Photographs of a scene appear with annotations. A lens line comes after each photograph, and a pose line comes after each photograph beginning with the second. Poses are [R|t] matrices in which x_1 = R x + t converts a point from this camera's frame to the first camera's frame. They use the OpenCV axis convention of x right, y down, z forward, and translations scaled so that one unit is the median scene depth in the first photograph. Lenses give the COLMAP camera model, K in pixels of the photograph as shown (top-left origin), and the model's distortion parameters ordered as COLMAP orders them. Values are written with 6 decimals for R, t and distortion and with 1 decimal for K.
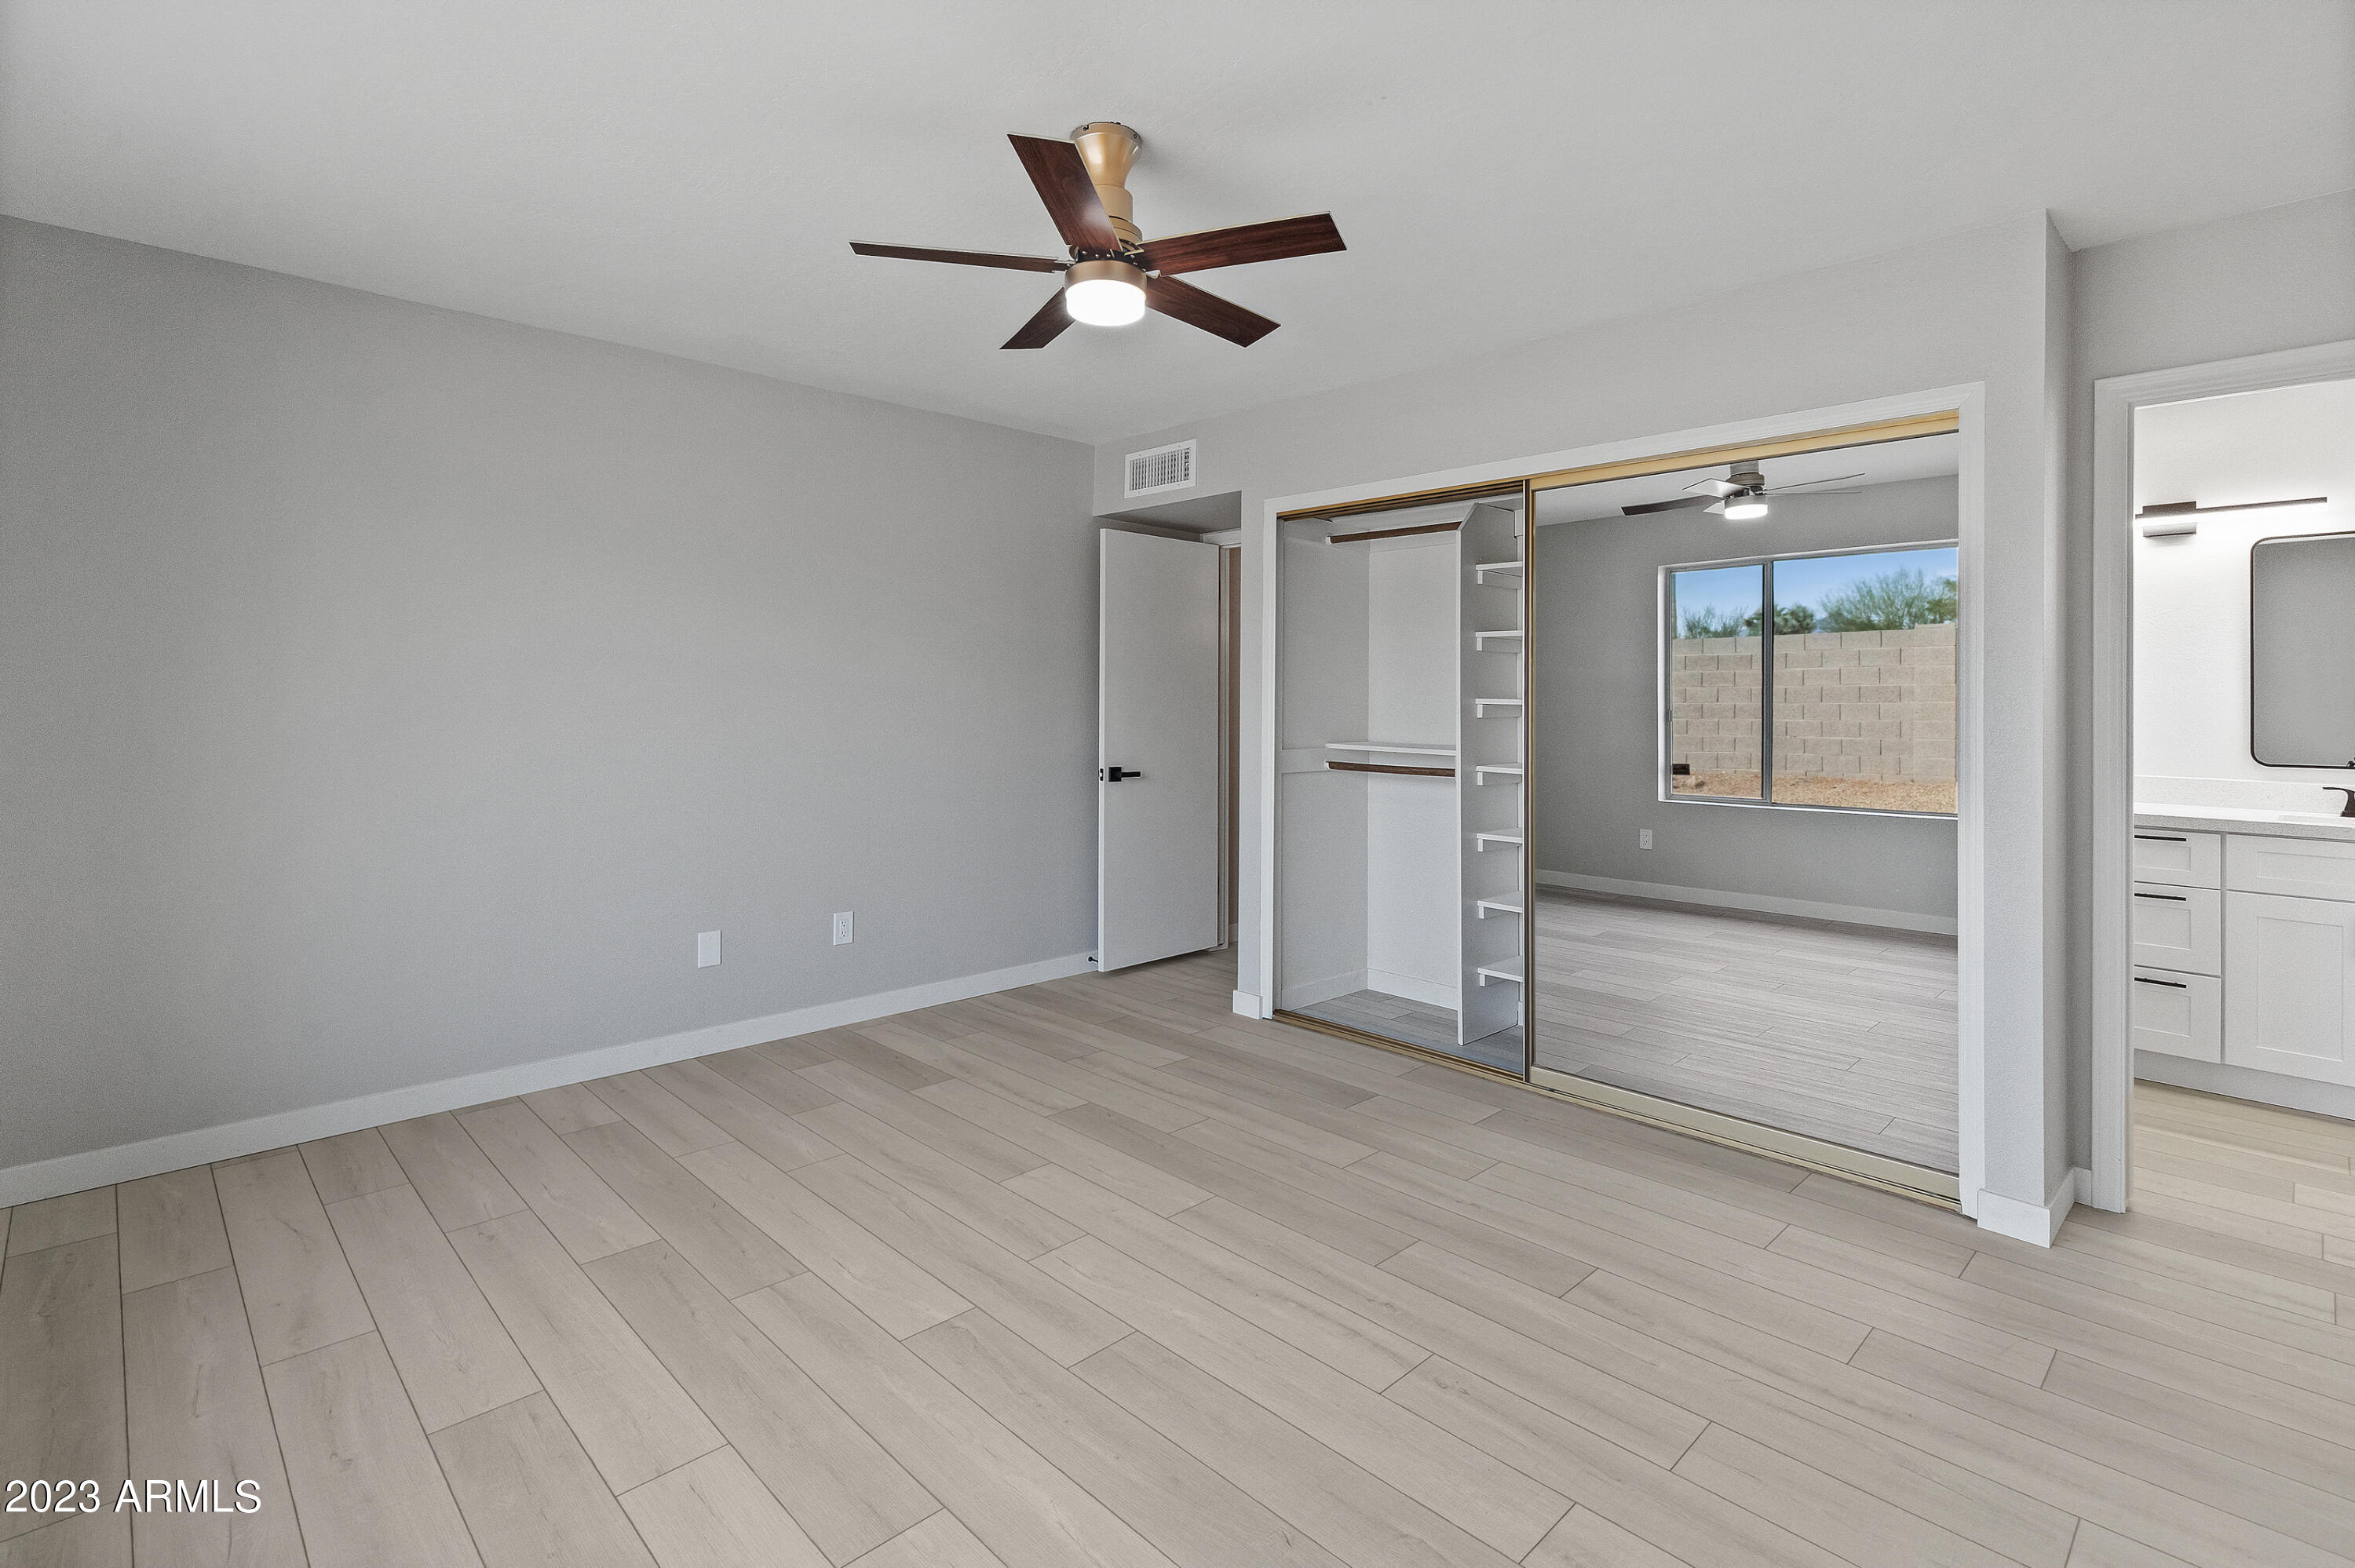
lens RADIAL K [[1113.8, 0, 1190.5], [0, 1113.8, 694.5], [0, 0, 1]] dist [0.003494, -0.000400]
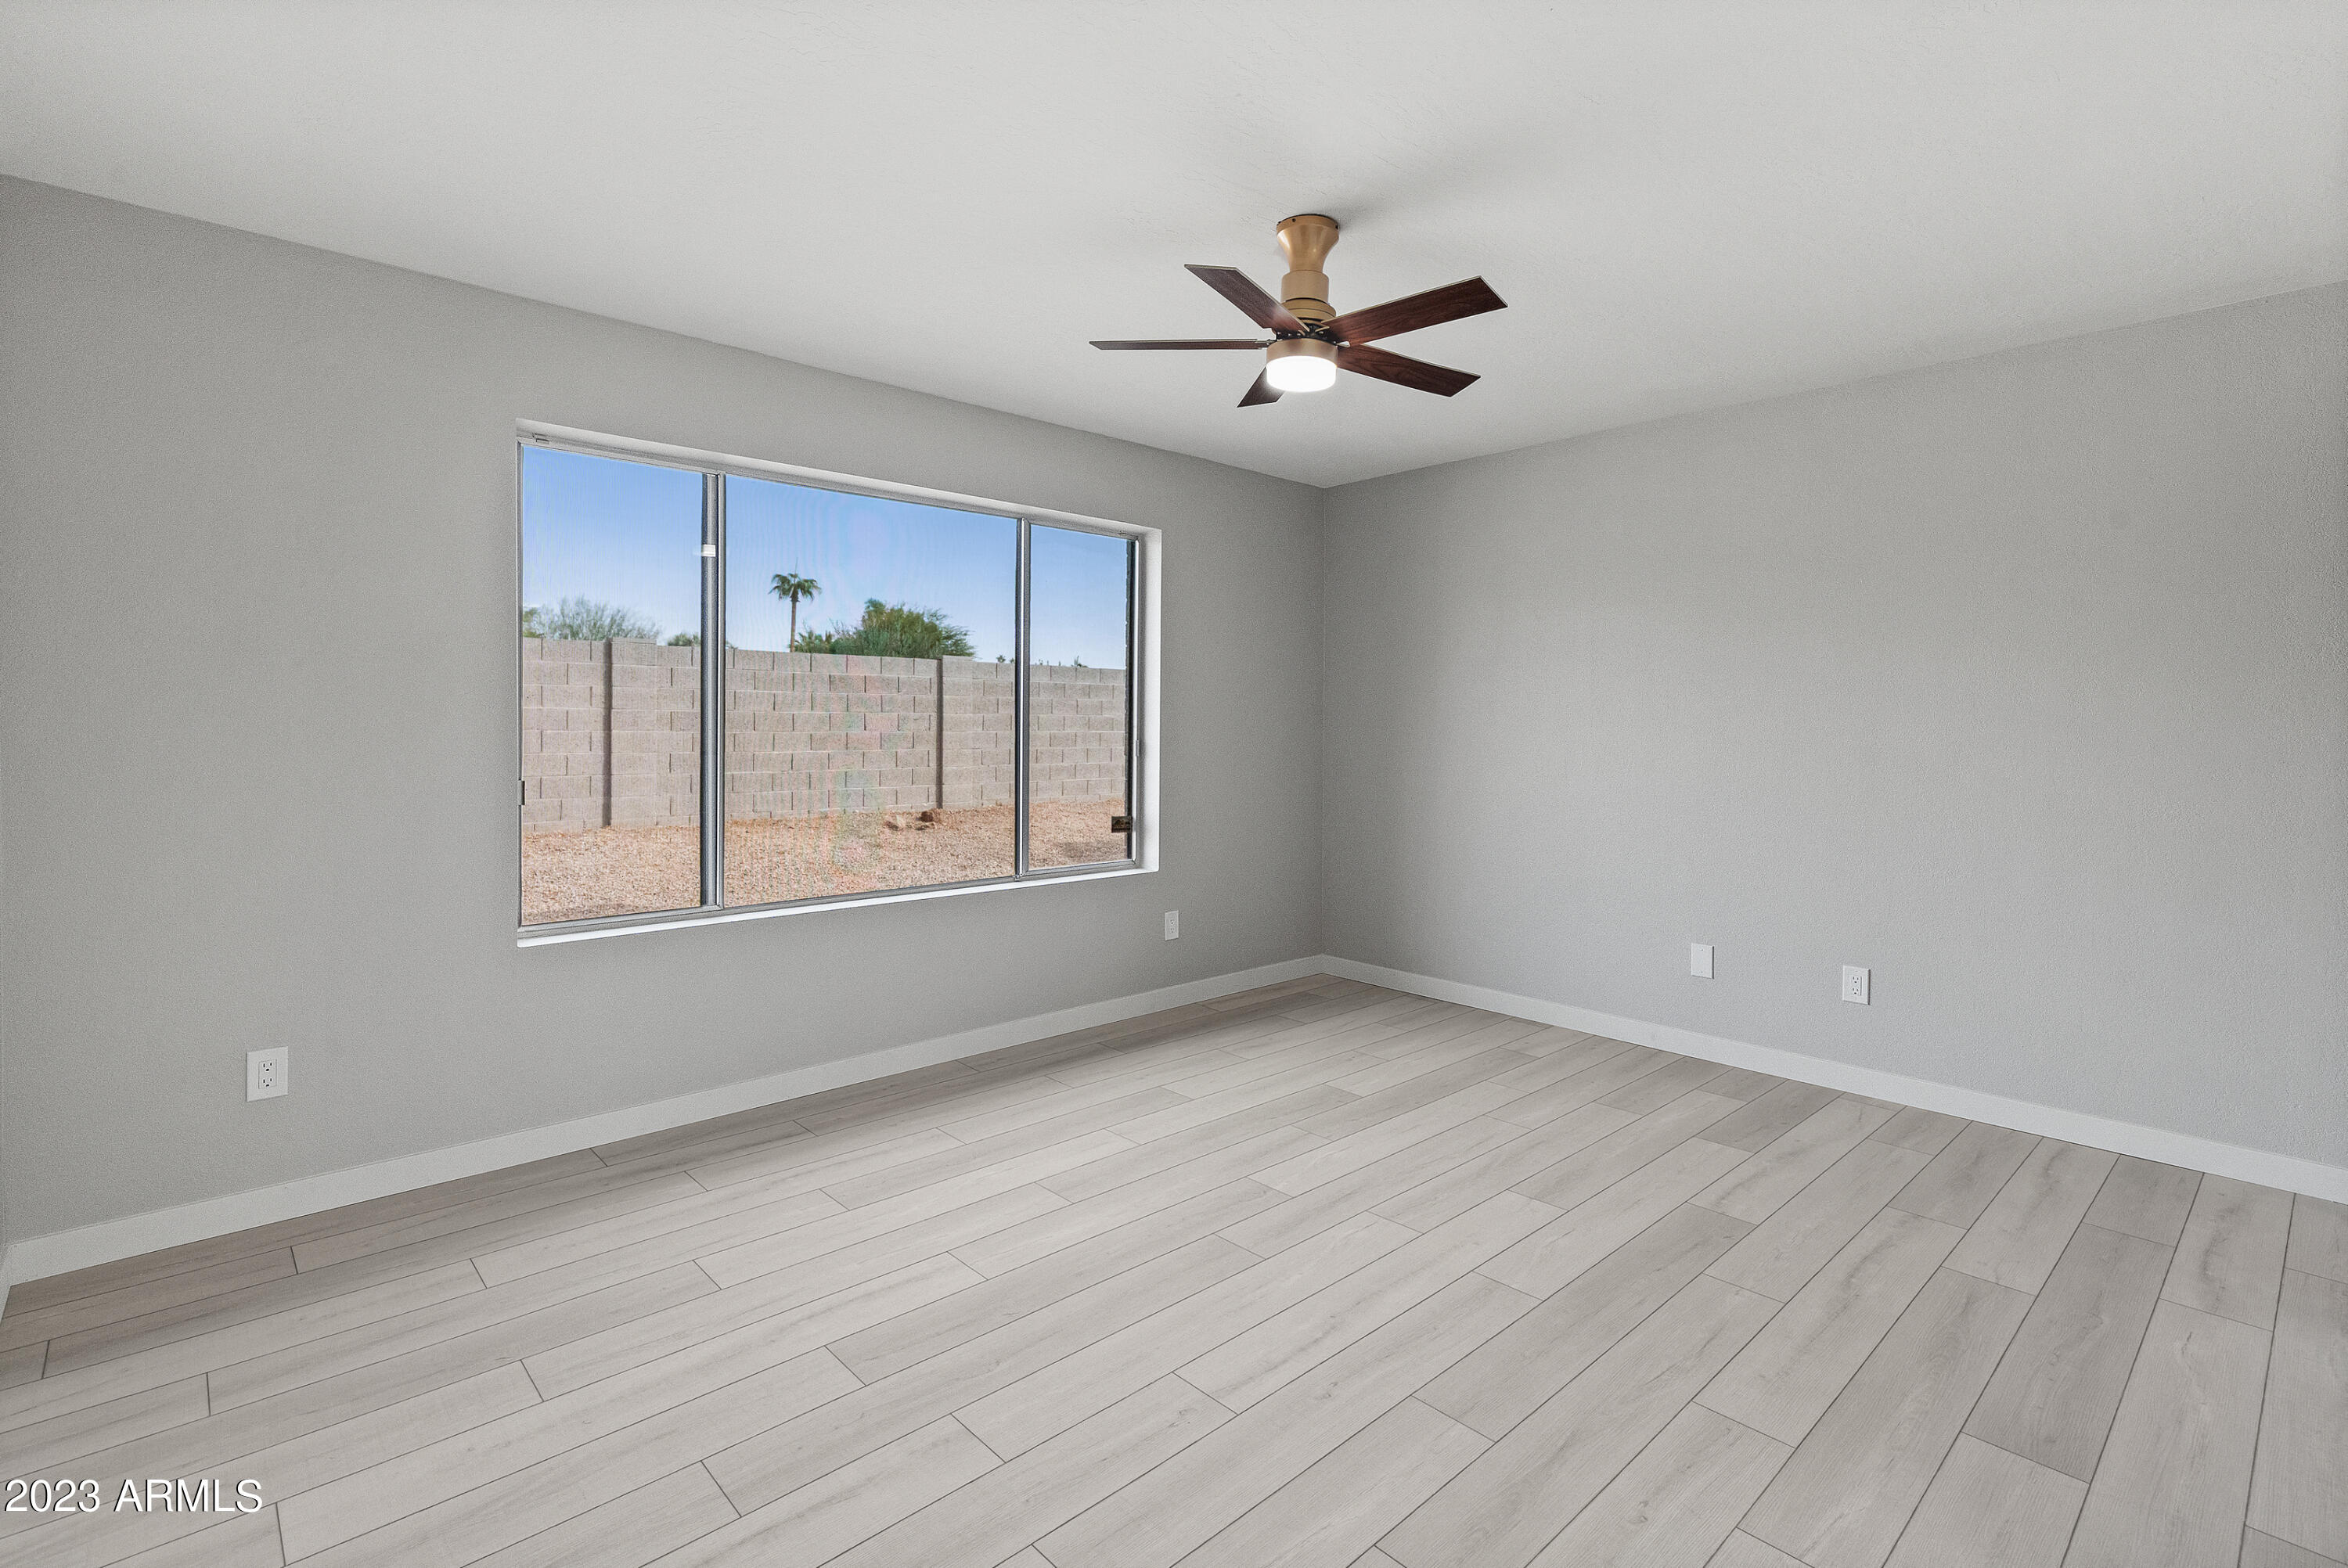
lens RADIAL K [[1056.7, 0, 1169.2], [0, 1056.7, 721.3], [0, 0, 1]] dist [0.012206, 0.000077]
pose [[-0.035908, -0.009813, -0.999307, 0.929057], [0.002019, 0.999949, -0.009892, 0.009906], [0.999353, -0.002373, -0.035886, 0.803600]]
